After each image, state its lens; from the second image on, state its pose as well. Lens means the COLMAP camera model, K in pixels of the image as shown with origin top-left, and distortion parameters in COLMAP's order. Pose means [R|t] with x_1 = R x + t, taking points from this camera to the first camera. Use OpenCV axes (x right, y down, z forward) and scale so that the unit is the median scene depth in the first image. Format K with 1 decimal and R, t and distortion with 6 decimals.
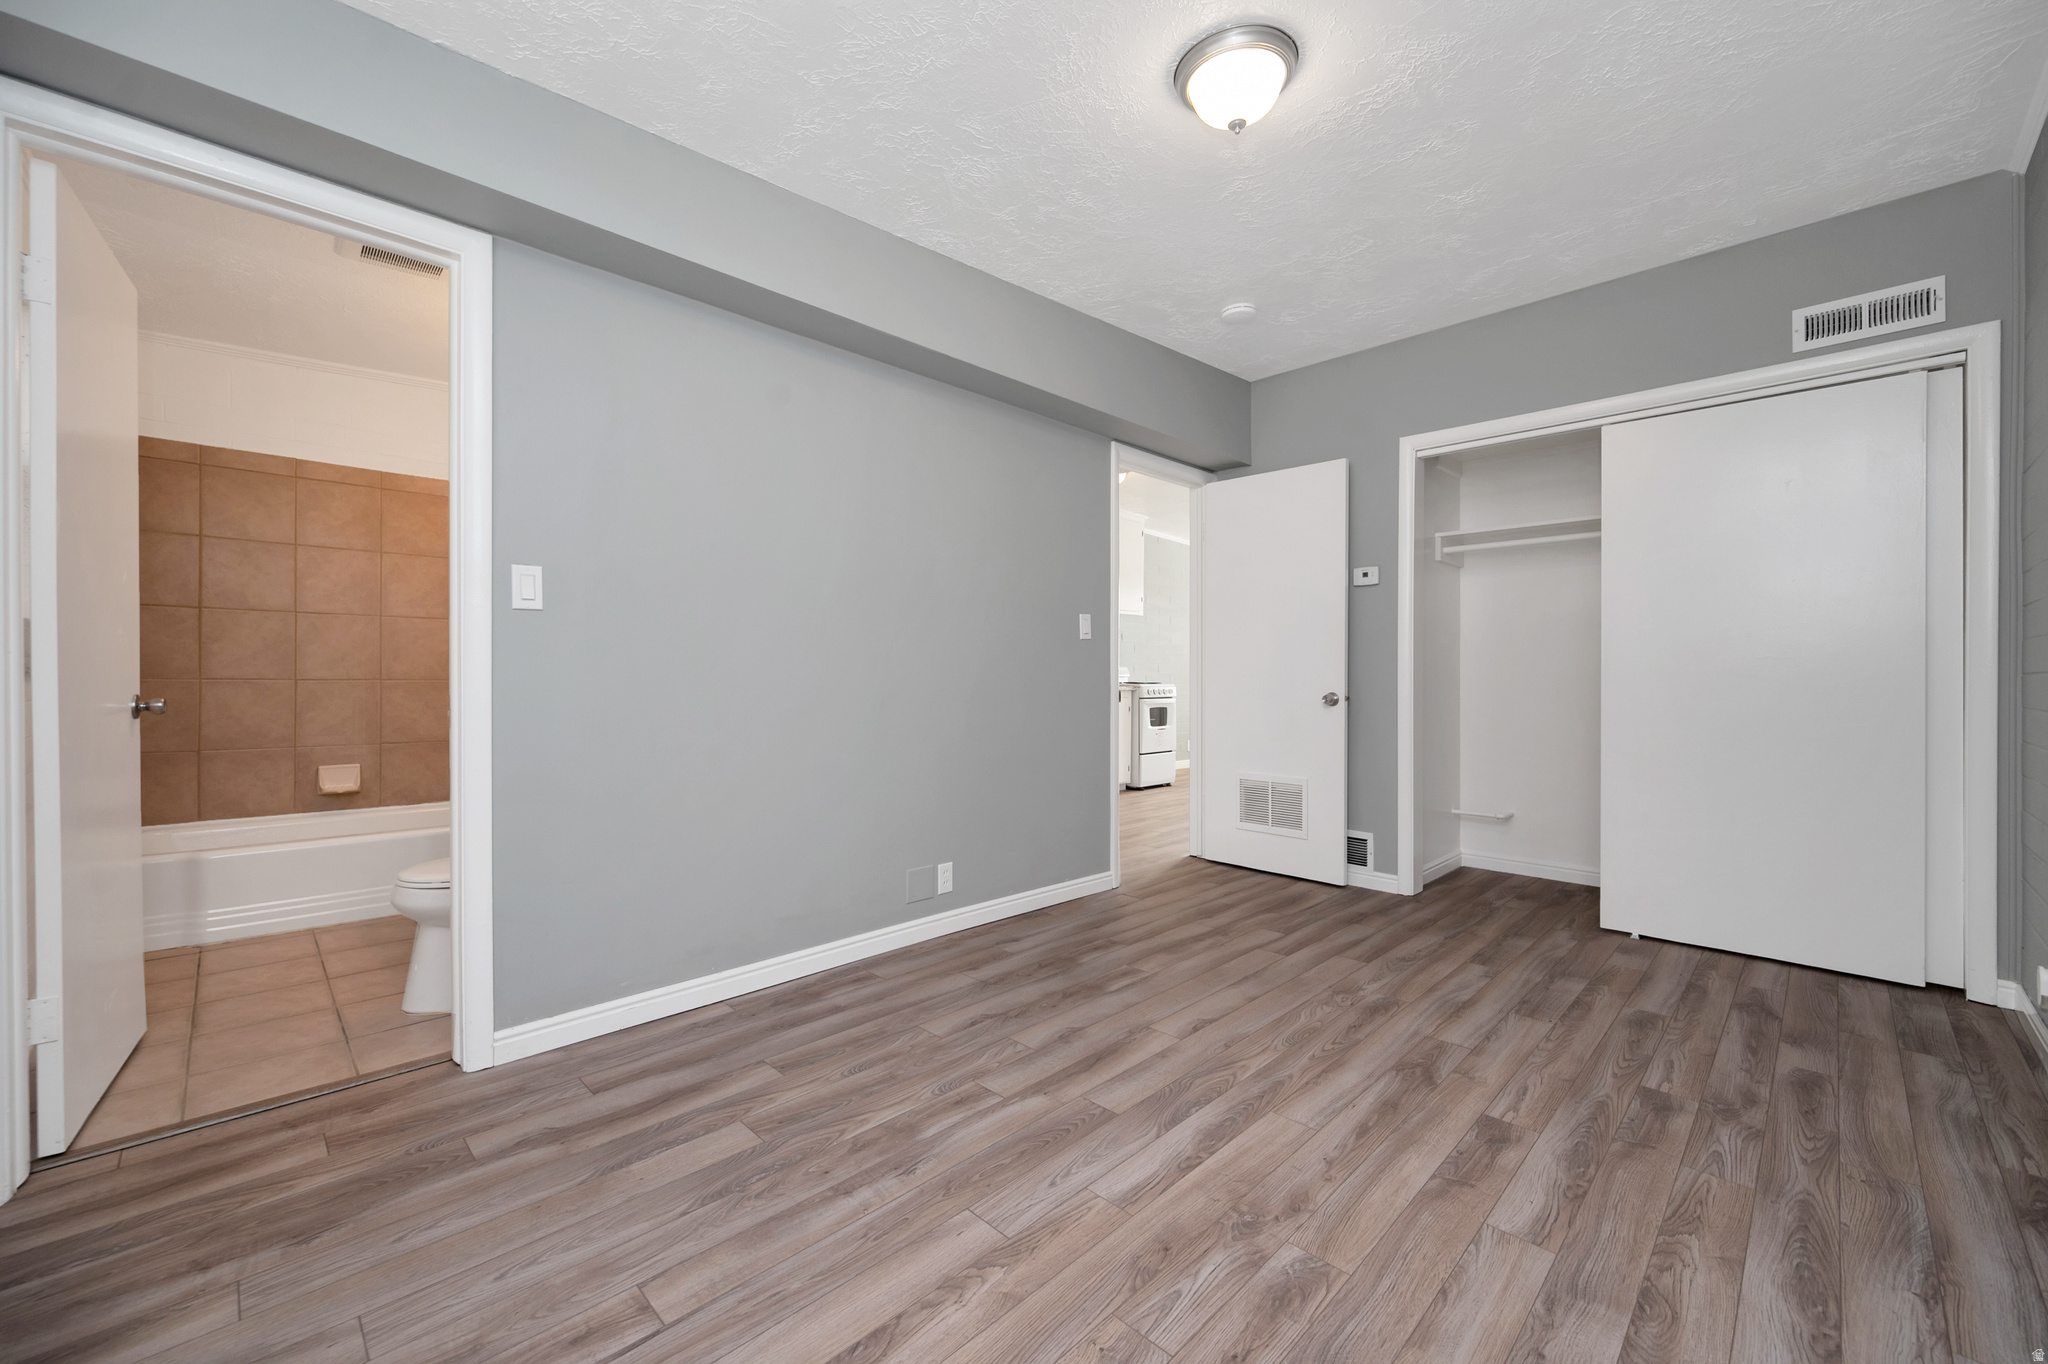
lens RADIAL K [[809.5, 0, 1019.8], [0, 809.5, 675.2], [0, 0, 1]] dist [-0.004274, 0.000622]
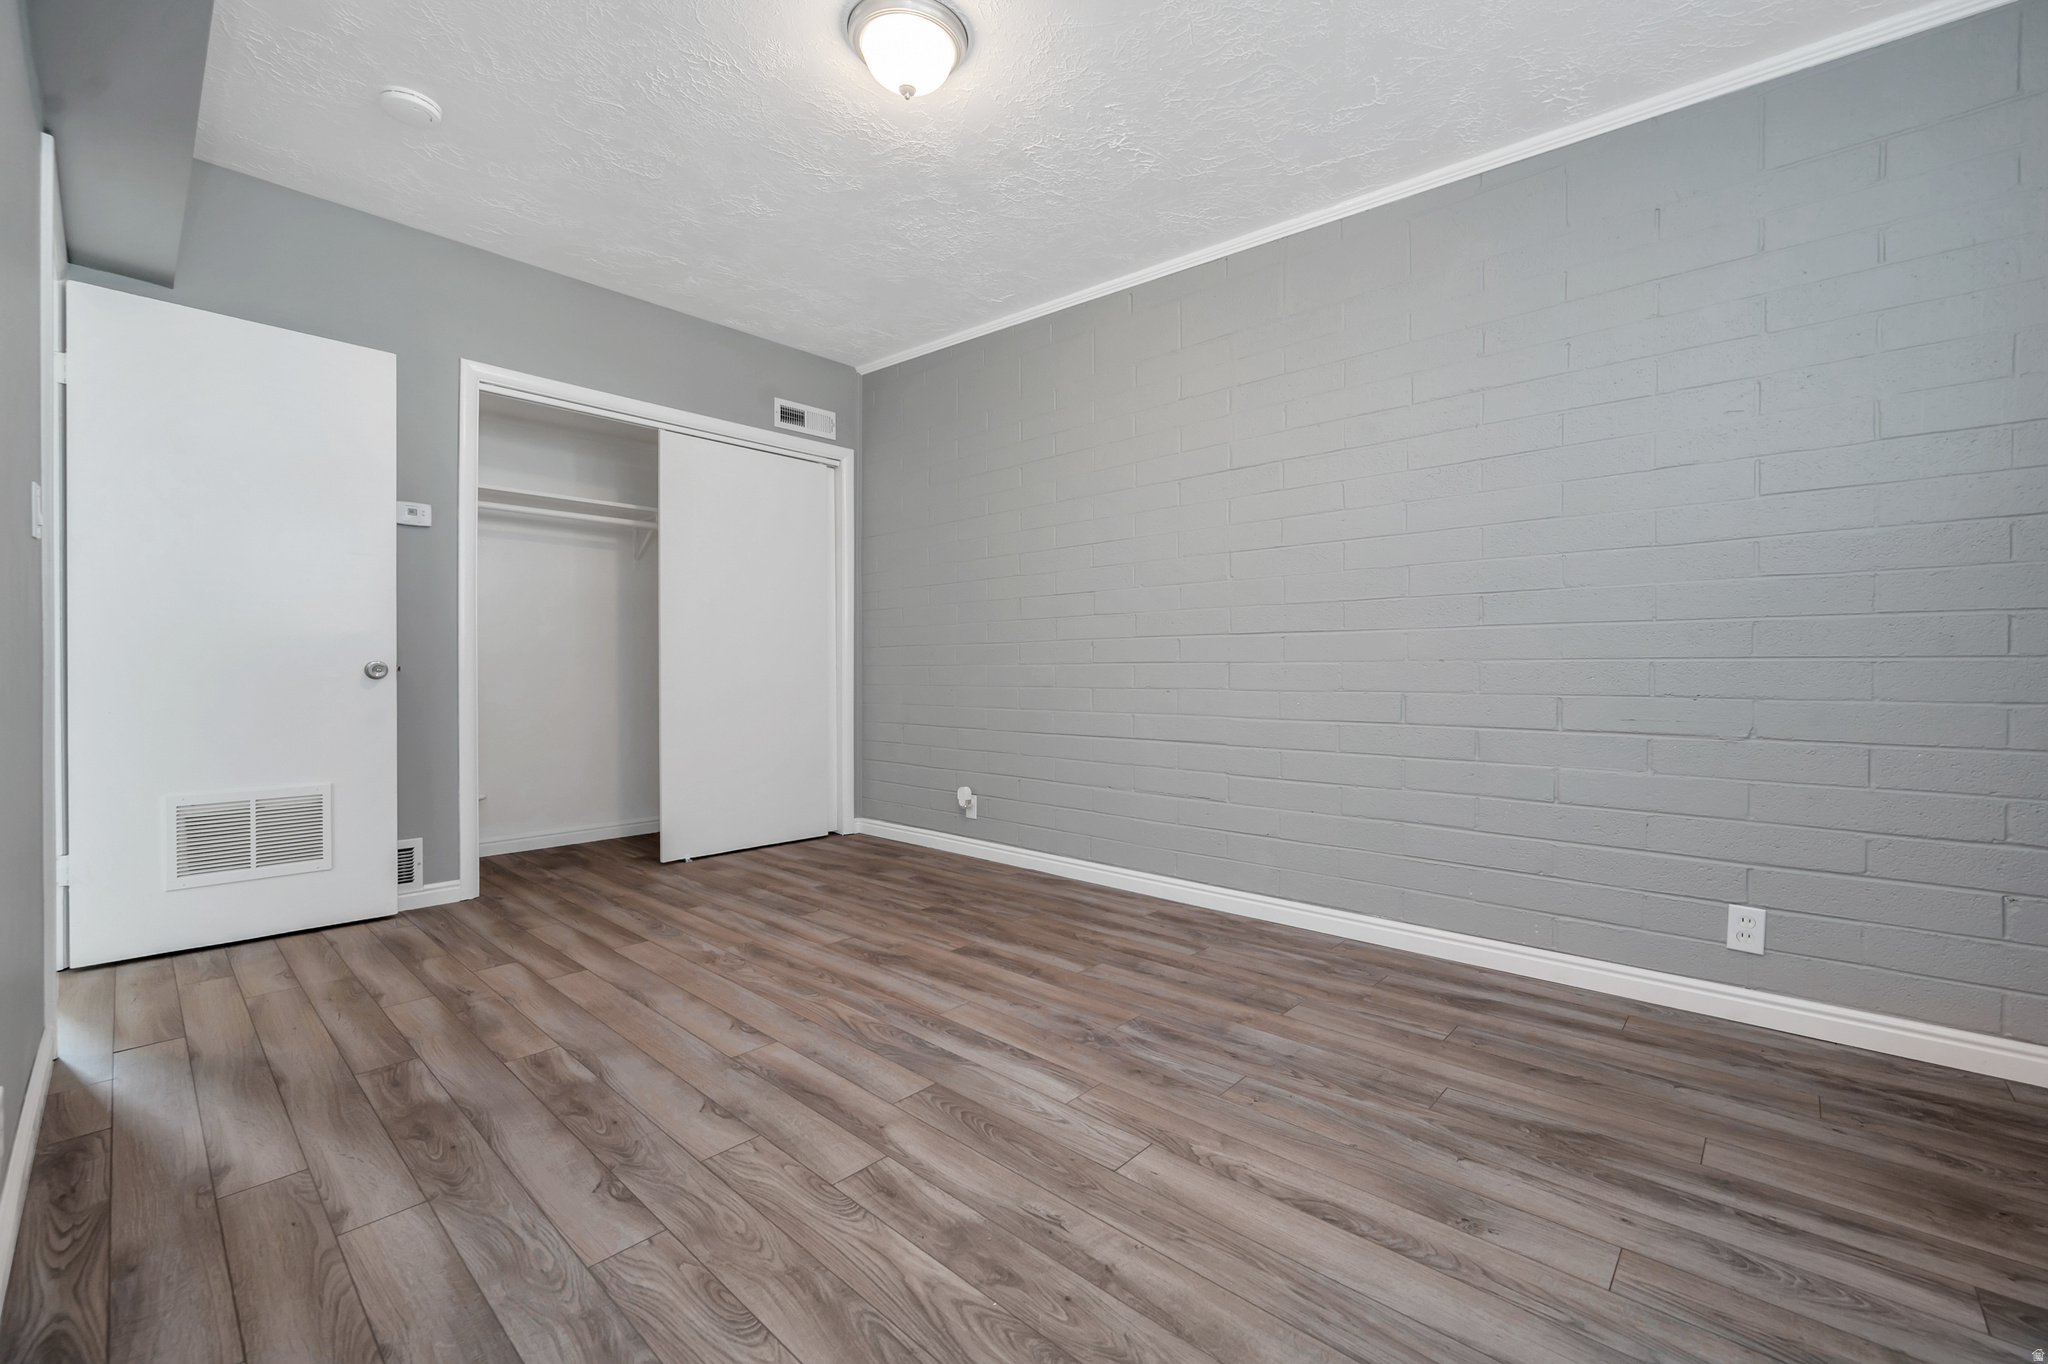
lens RADIAL K [[847.2, 0, 1024.0], [0, 847.2, 682.0], [0, 0, 1]] dist [-0.010188, 0.000078]
pose [[-0.051566, -0.010014, 0.998619, -0.757953], [0.004950, 0.999935, 0.010283, 0.077116], [-0.998657, 0.005474, -0.051513, 0.869861]]
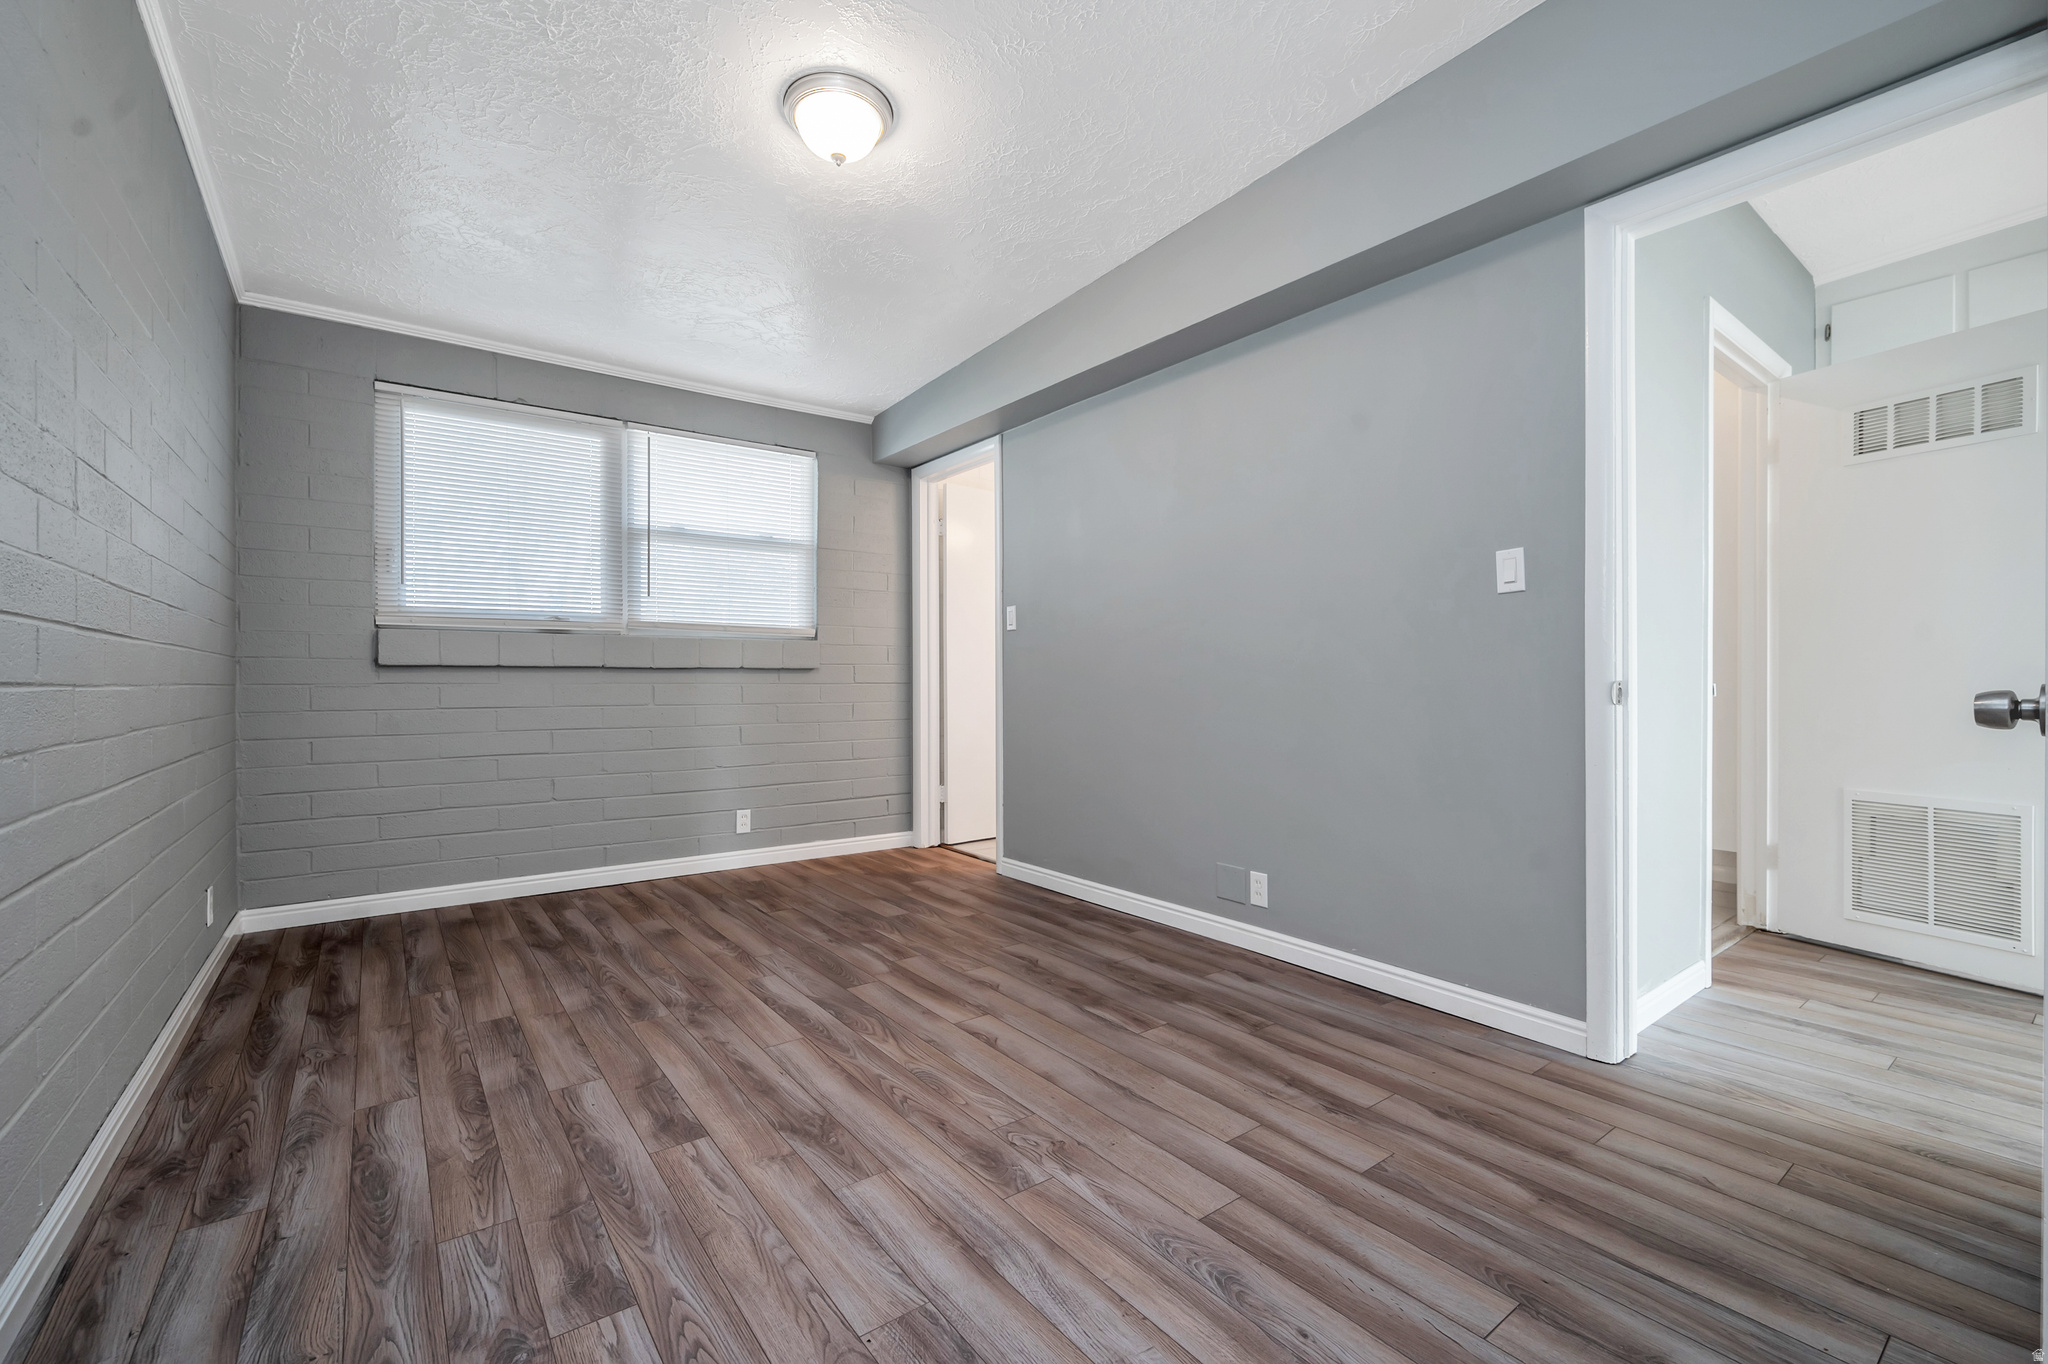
lens RADIAL K [[844.2, 0, 1024.0], [0, 844.2, 682.0], [0, 0, 1]] dist [-0.011348, -0.000239]
pose [[-0.121628, -0.001278, -0.992575, 1.325975], [-0.004213, 0.999991, -0.000771, 0.041865], [0.992567, 0.004087, -0.121632, 1.332621]]
